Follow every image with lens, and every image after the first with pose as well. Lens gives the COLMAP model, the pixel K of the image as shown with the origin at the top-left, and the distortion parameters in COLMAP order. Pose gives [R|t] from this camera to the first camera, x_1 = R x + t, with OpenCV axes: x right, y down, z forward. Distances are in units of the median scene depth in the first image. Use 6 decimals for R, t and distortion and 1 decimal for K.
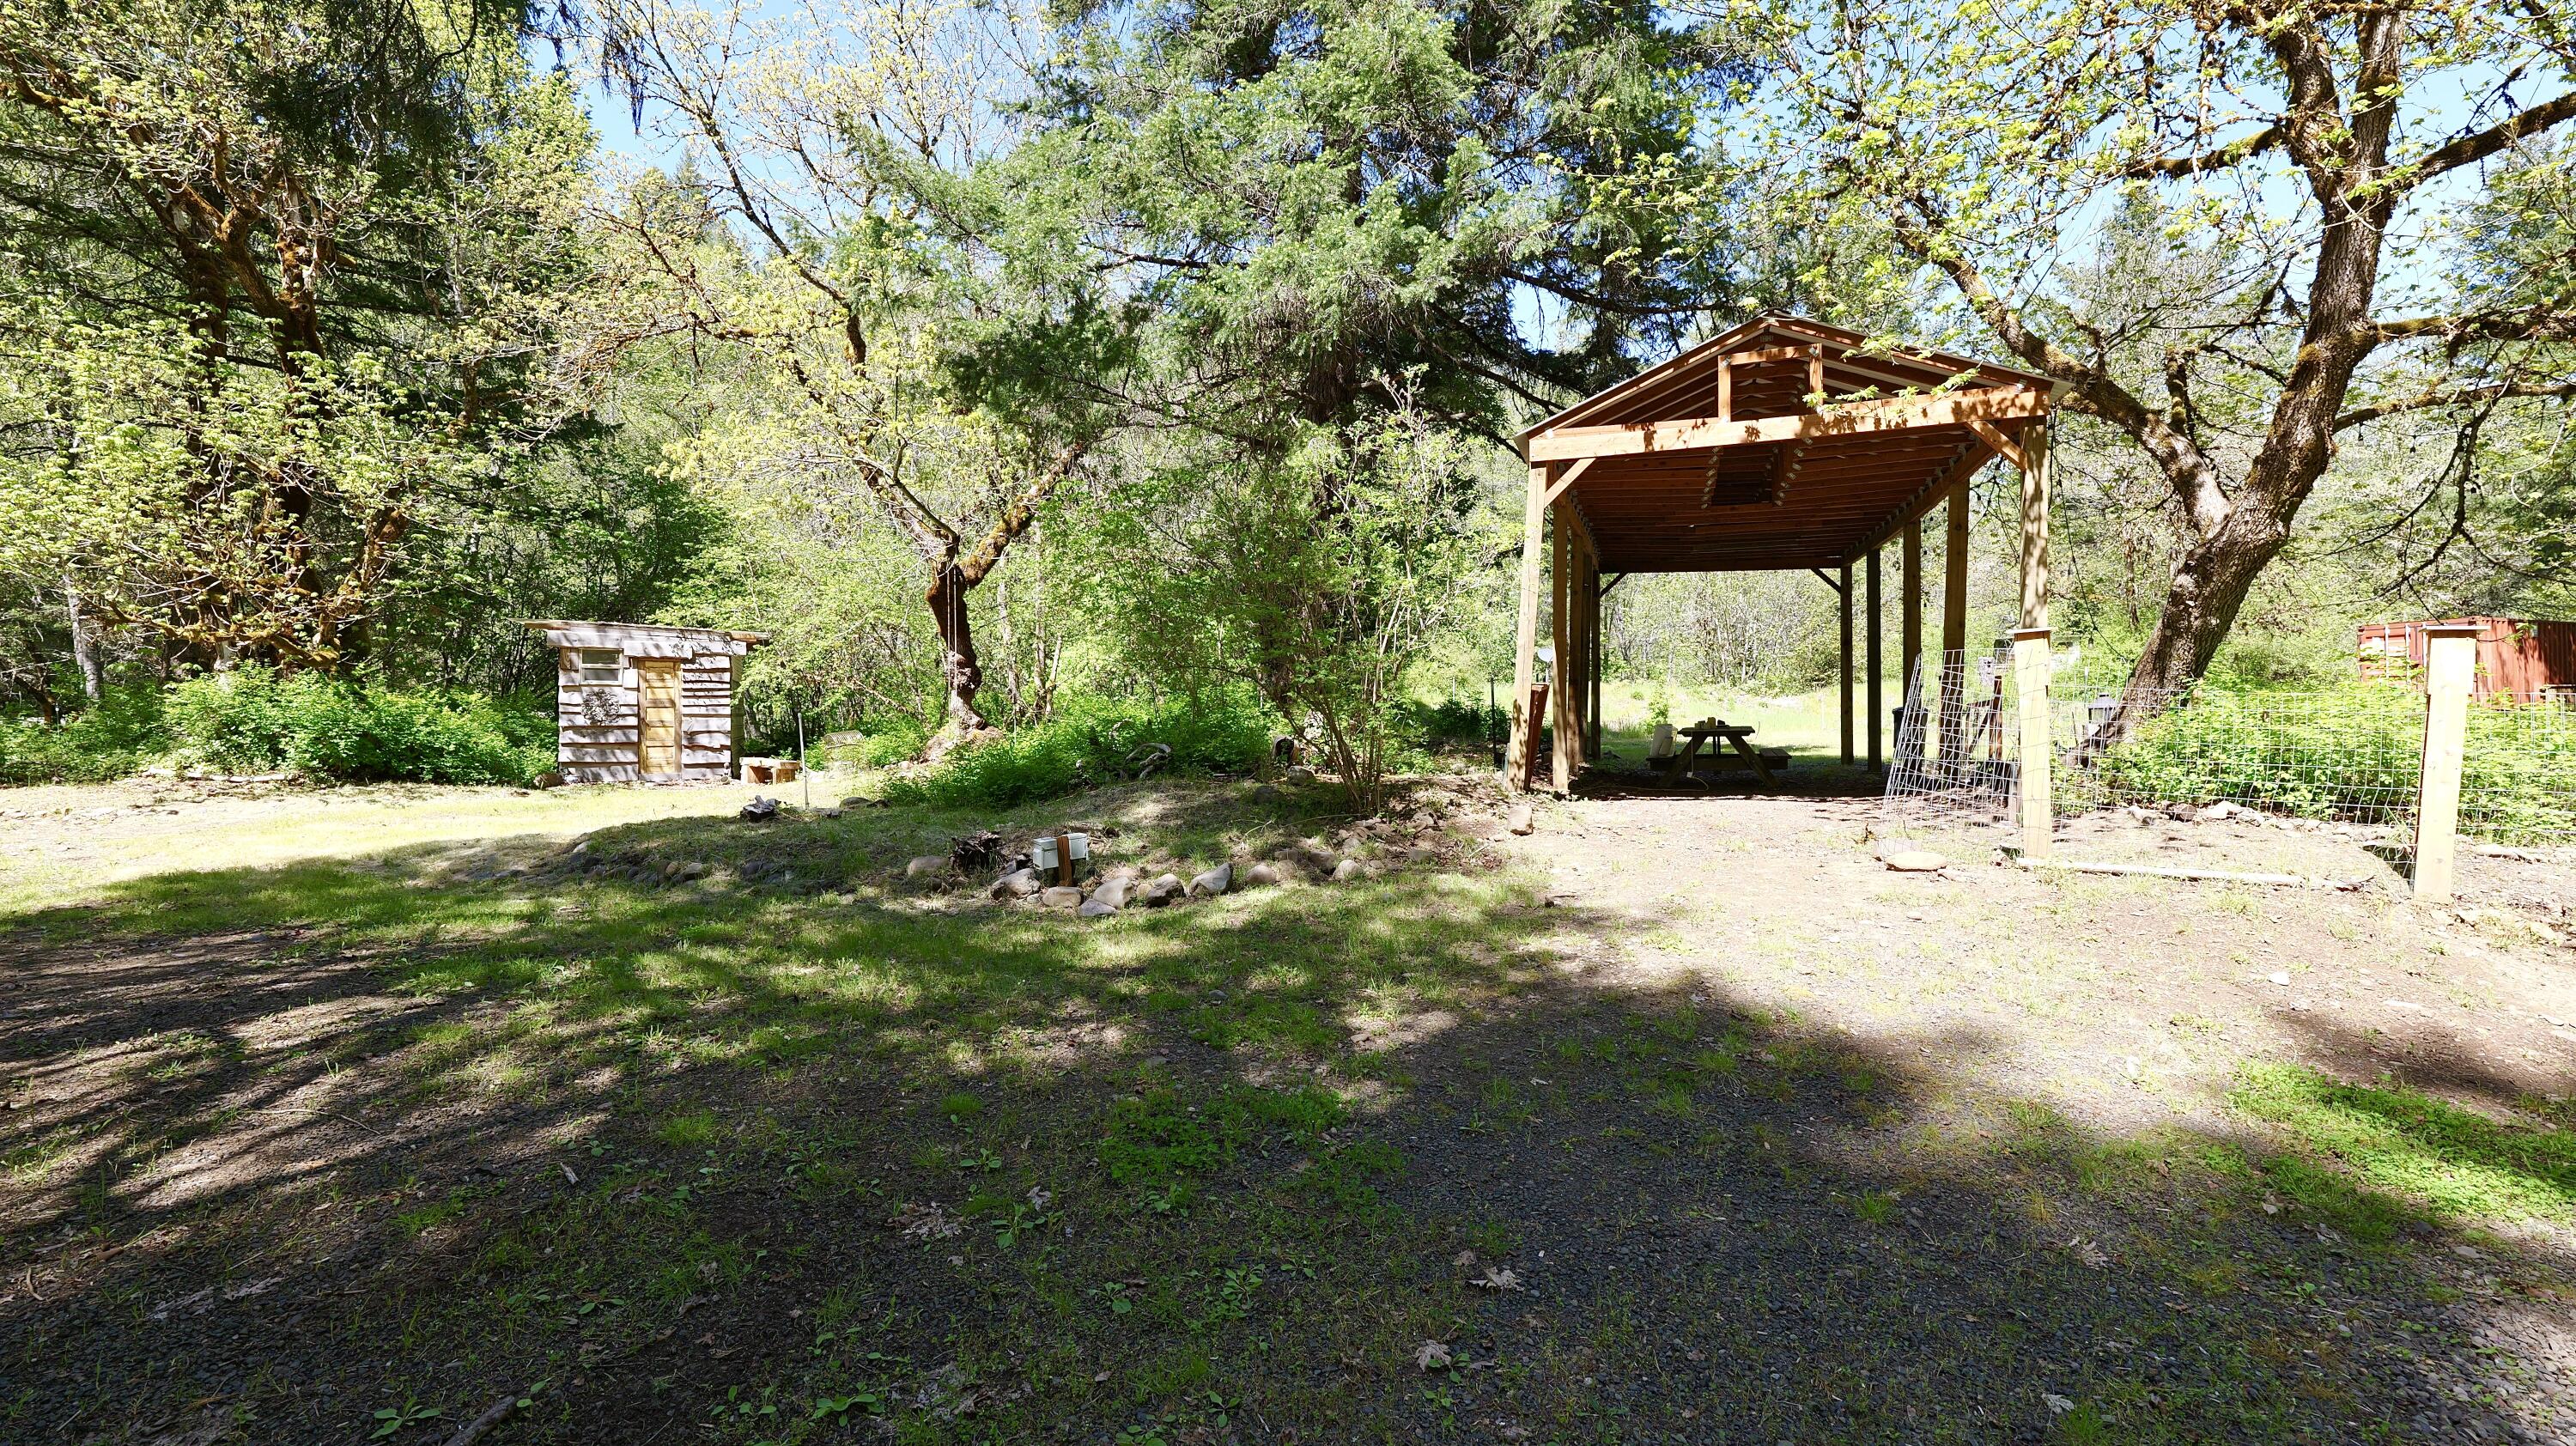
lens RADIAL K [[1079.7, 0, 1274.1], [0, 1079.7, 722.0], [0, 0, 1]] dist [-0.000559, 0.000192]
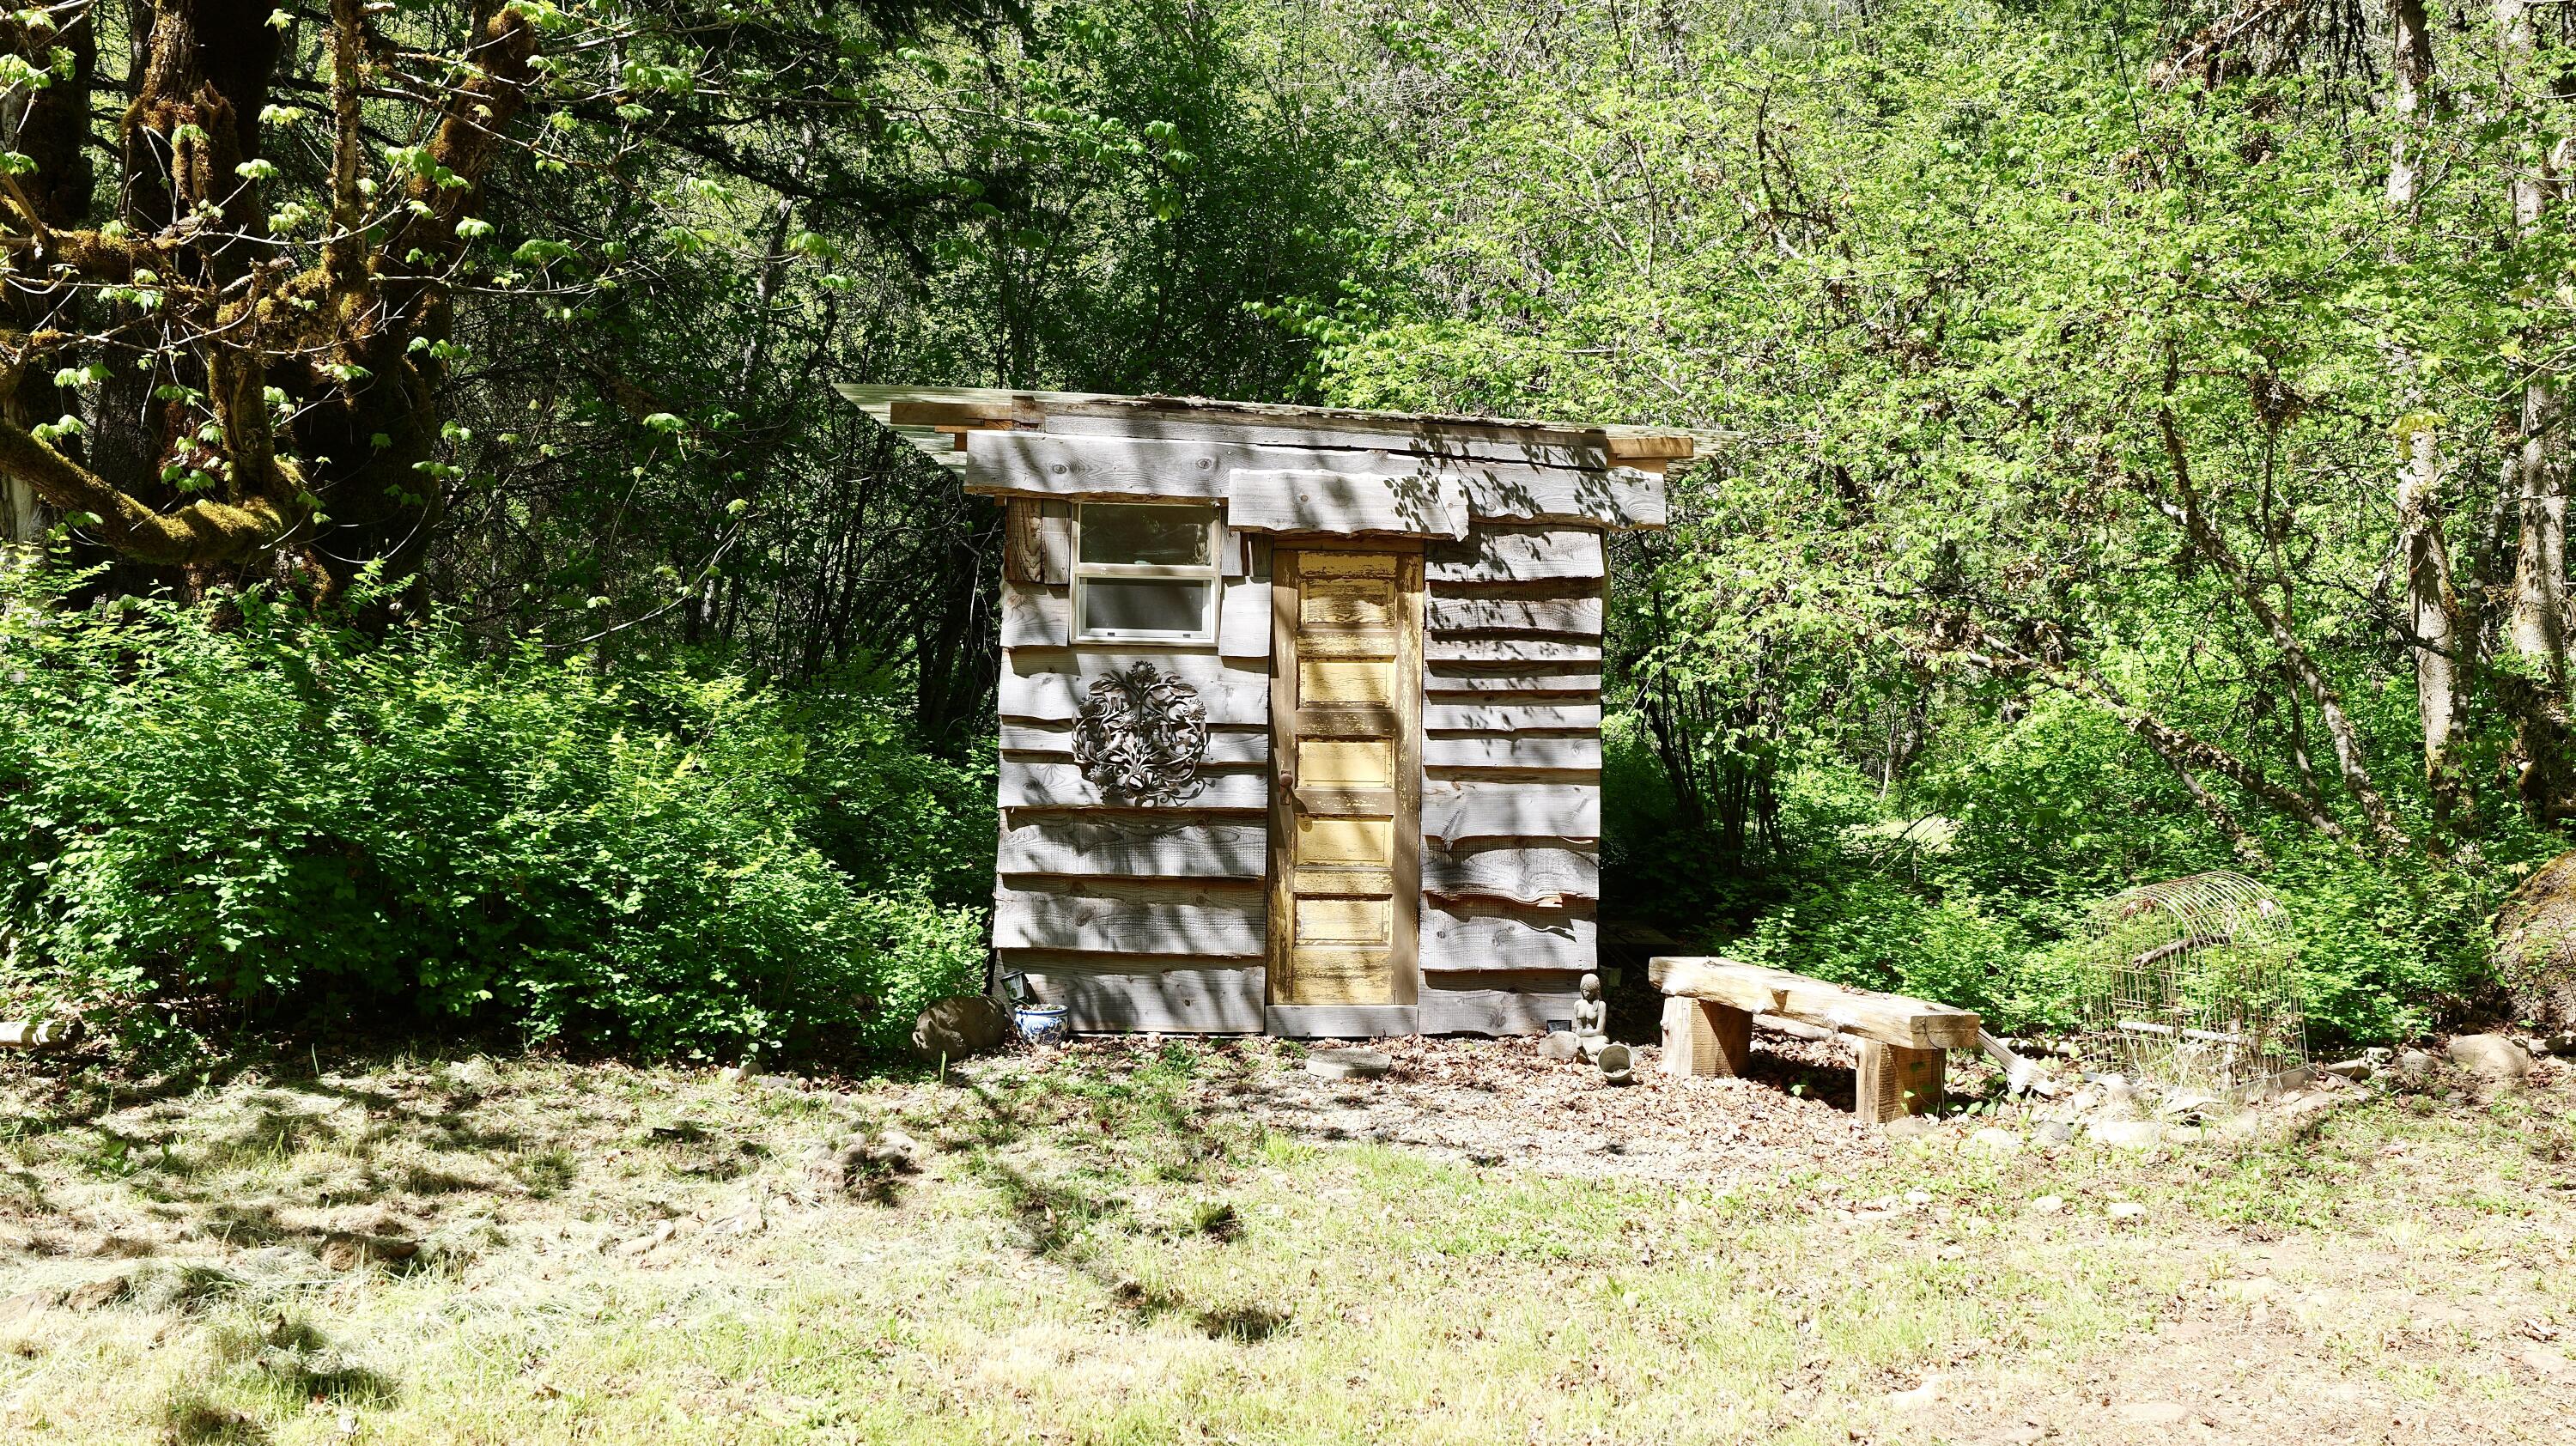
lens RADIAL K [[2135.6, 0, 1291.8], [0, 2135.6, 720.5], [0, 0, 1]] dist [0.000903, -0.000970]
pose [[0.930426, 0.016352, -0.366116, -0.406246], [-0.020425, 0.999765, -0.007254, -0.014027], [0.365911, 0.014227, 0.930541, 0.548069]]
